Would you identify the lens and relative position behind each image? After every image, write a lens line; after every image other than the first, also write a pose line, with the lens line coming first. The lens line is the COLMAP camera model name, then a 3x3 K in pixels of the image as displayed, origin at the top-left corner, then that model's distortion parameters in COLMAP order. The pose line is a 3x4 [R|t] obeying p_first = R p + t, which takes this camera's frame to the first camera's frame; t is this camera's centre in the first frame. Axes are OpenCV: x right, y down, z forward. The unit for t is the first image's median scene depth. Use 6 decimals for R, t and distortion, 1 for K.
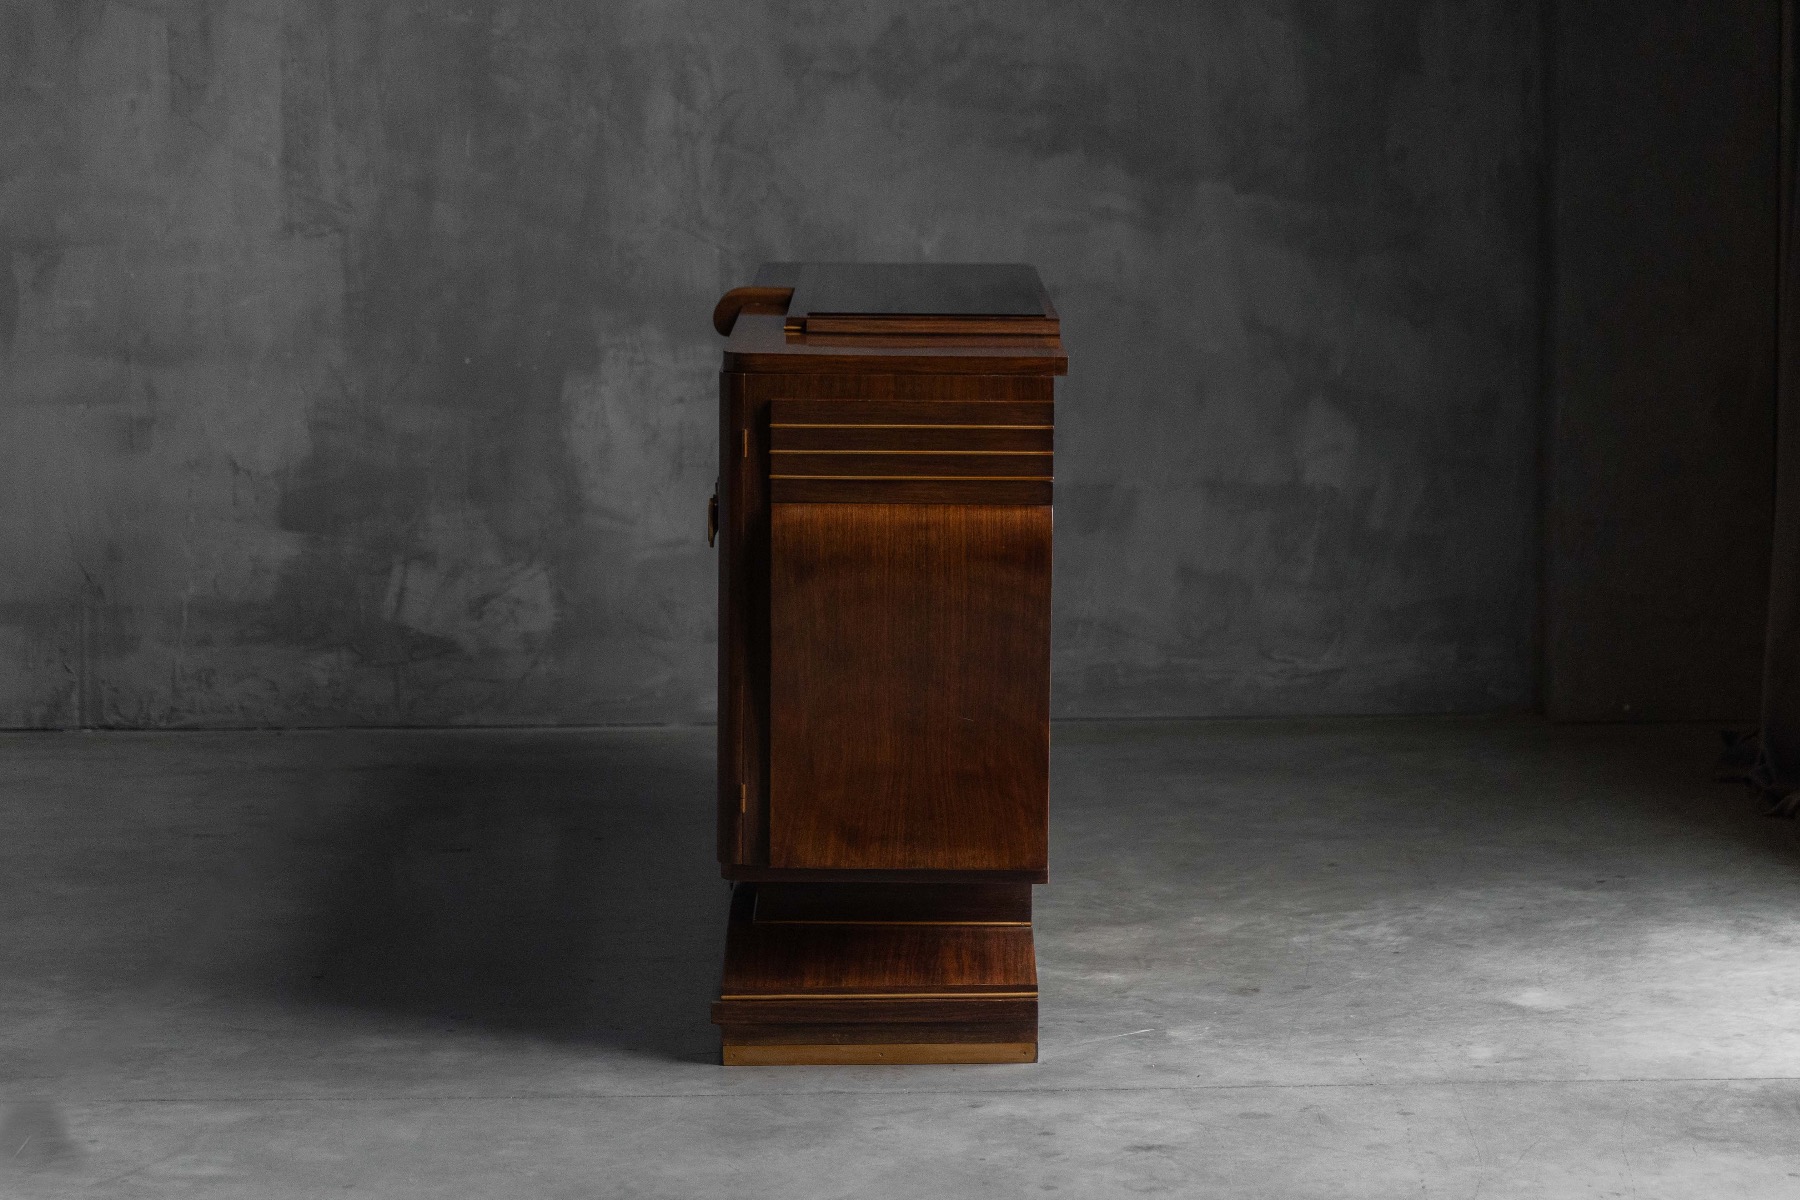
lens RADIAL K [[5655.8, 0, 900.0], [0, 5655.8, 600.0], [0, 0, 1]] dist [0.102015, -1.708904]
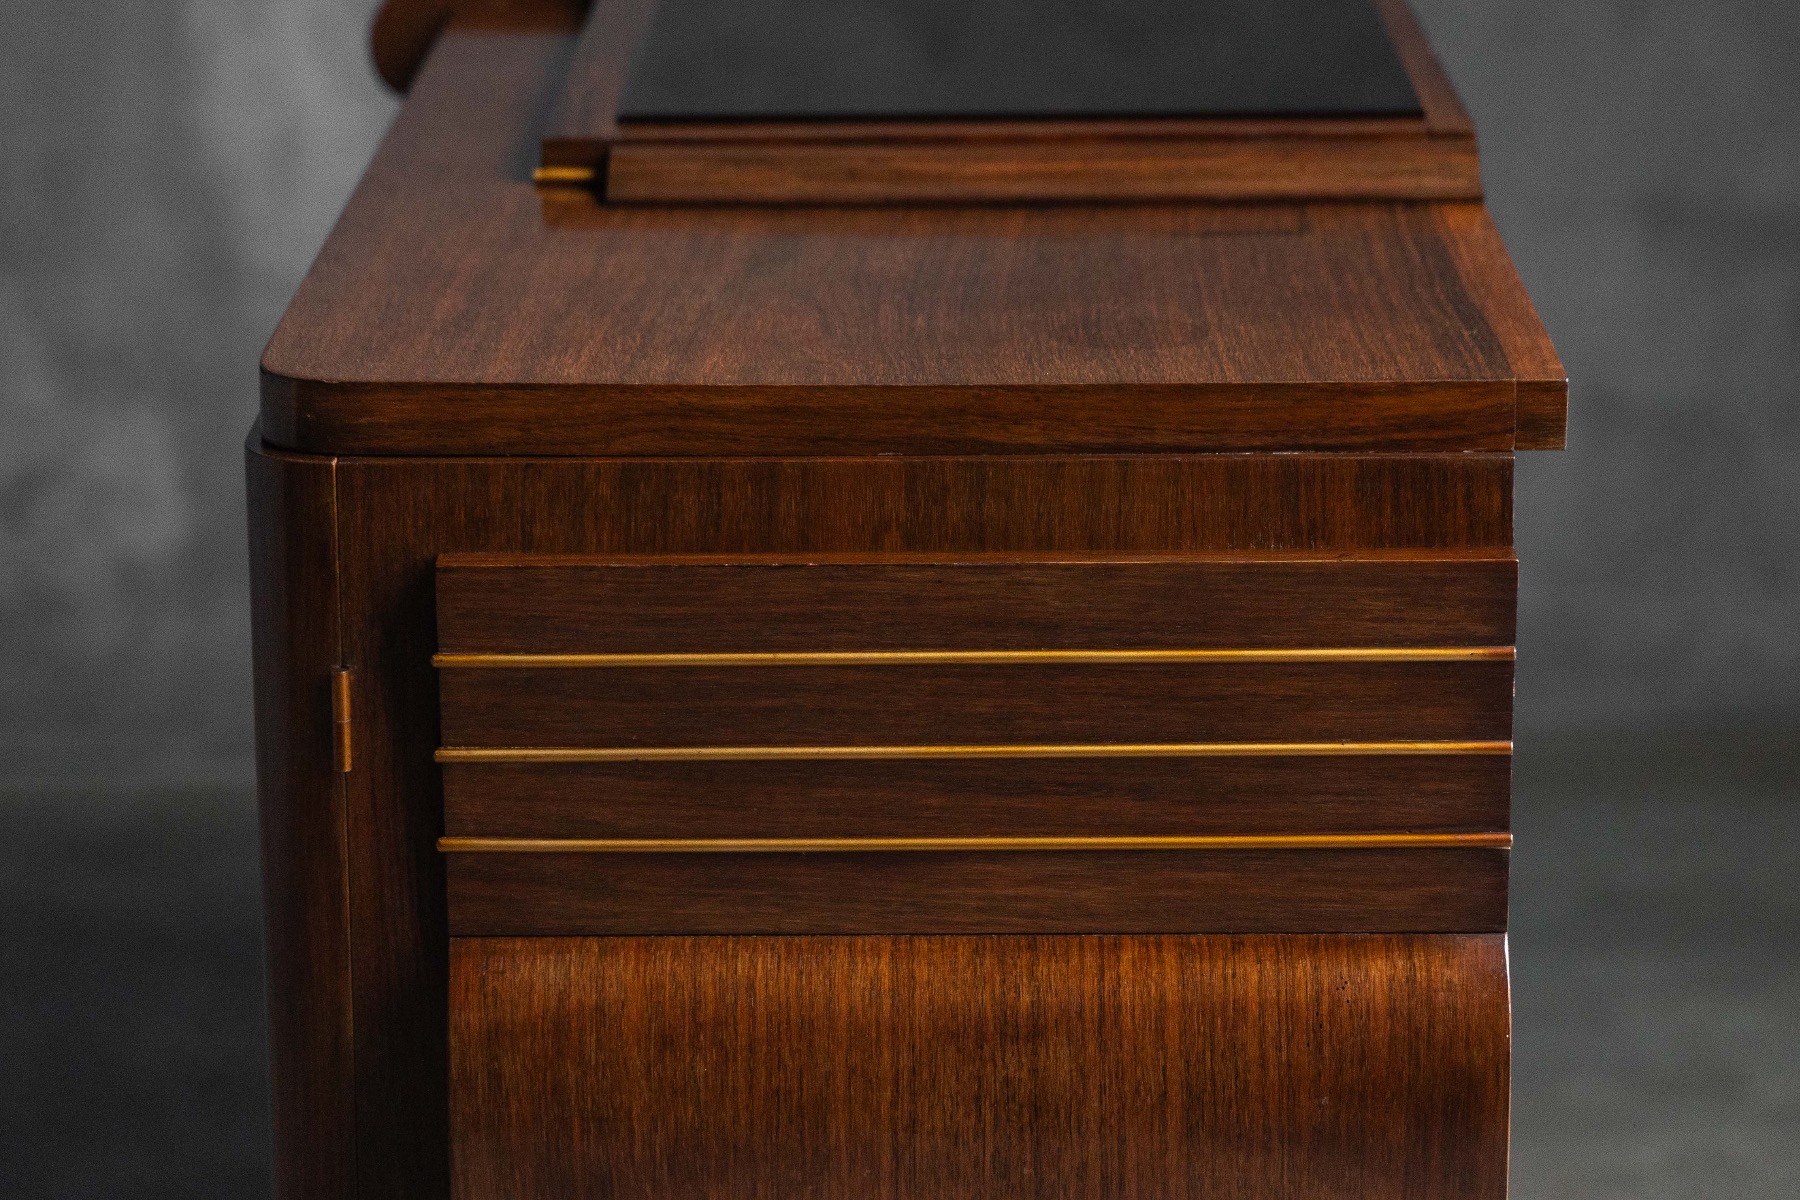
lens RADIAL K [[5655.8, 0, 900.0], [0, 5655.8, 600.0], [0, 0, 1]] dist [0.102015, -1.708904]
pose [[0.999837, -0.011251, -0.014131, 0.002382], [0.013104, 0.990249, 0.138691, -0.069646], [0.012433, -0.138853, 0.990235, 0.738950]]
